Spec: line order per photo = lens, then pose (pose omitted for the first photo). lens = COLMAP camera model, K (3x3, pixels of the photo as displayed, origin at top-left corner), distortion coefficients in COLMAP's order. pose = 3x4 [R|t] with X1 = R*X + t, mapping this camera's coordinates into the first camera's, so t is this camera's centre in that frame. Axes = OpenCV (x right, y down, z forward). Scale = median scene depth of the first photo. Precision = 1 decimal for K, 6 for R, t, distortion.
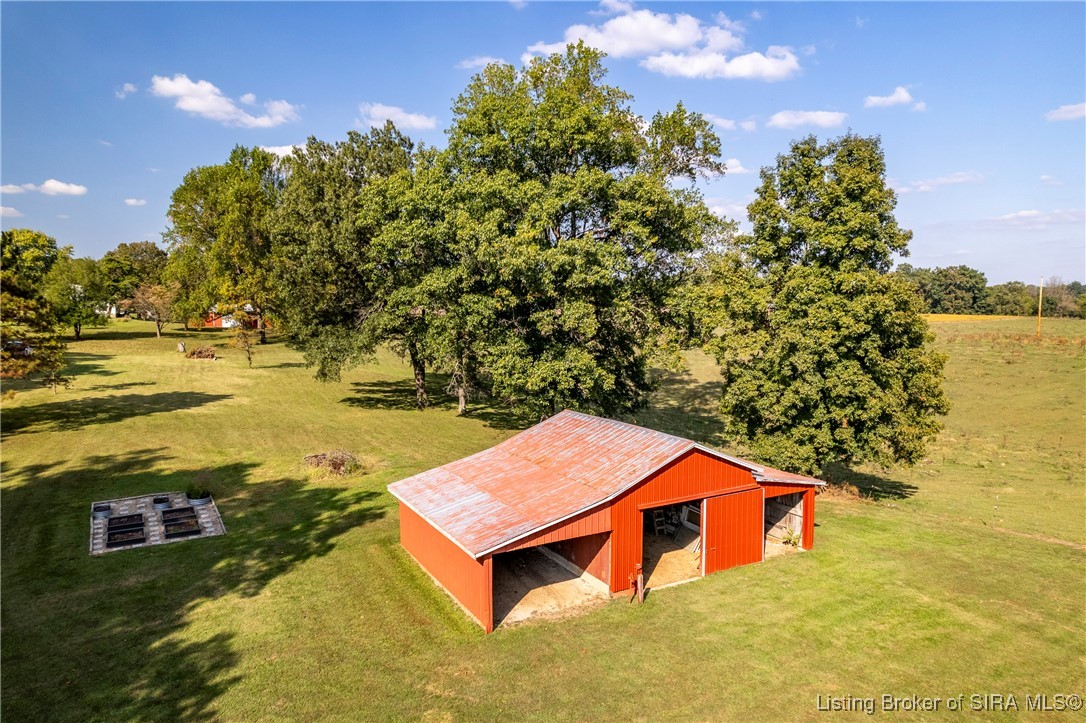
lens RADIAL K [[693.9, 0, 549.3], [0, 693.9, 364.0], [0, 0, 1]] dist [-0.074684, 0.060960]
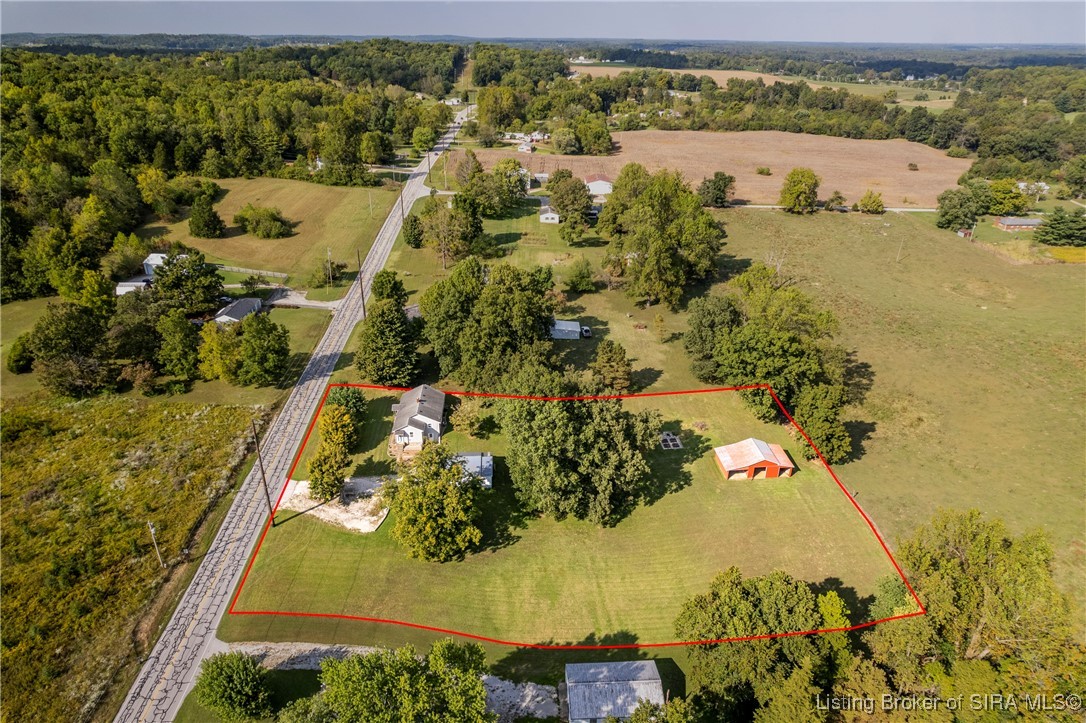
lens RADIAL K [[693.9, 0, 549.3], [0, 693.9, 364.0], [0, 0, 1]] dist [-0.074684, 0.060960]
pose [[0.905147, 0.194003, -0.378249, 0.532210], [-0.051271, 0.933115, 0.355903, -2.350209], [0.421996, -0.302751, 0.854553, -4.083331]]
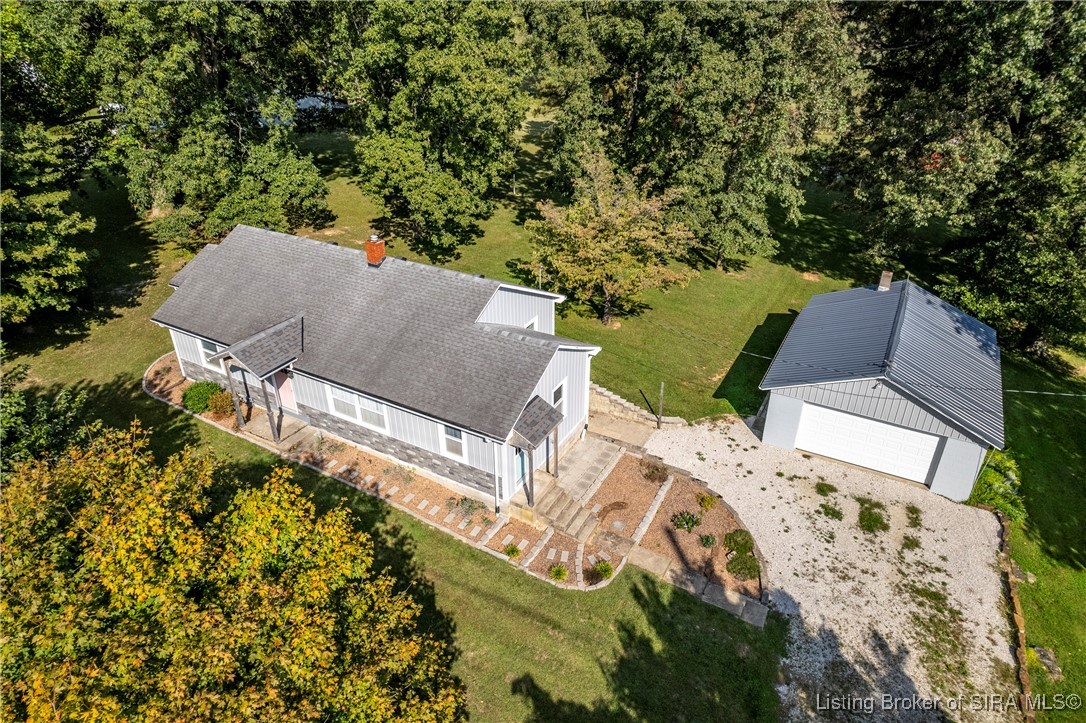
lens RADIAL K [[697.7, 0, 551.3], [0, 697.7, 358.7], [0, 0, 1]] dist [-0.086626, 0.078544]
pose [[0.845152, -0.253261, 0.470720, -2.918263], [0.045246, 0.911365, 0.409104, -0.184324], [-0.532608, -0.324457, 0.781701, -0.616640]]
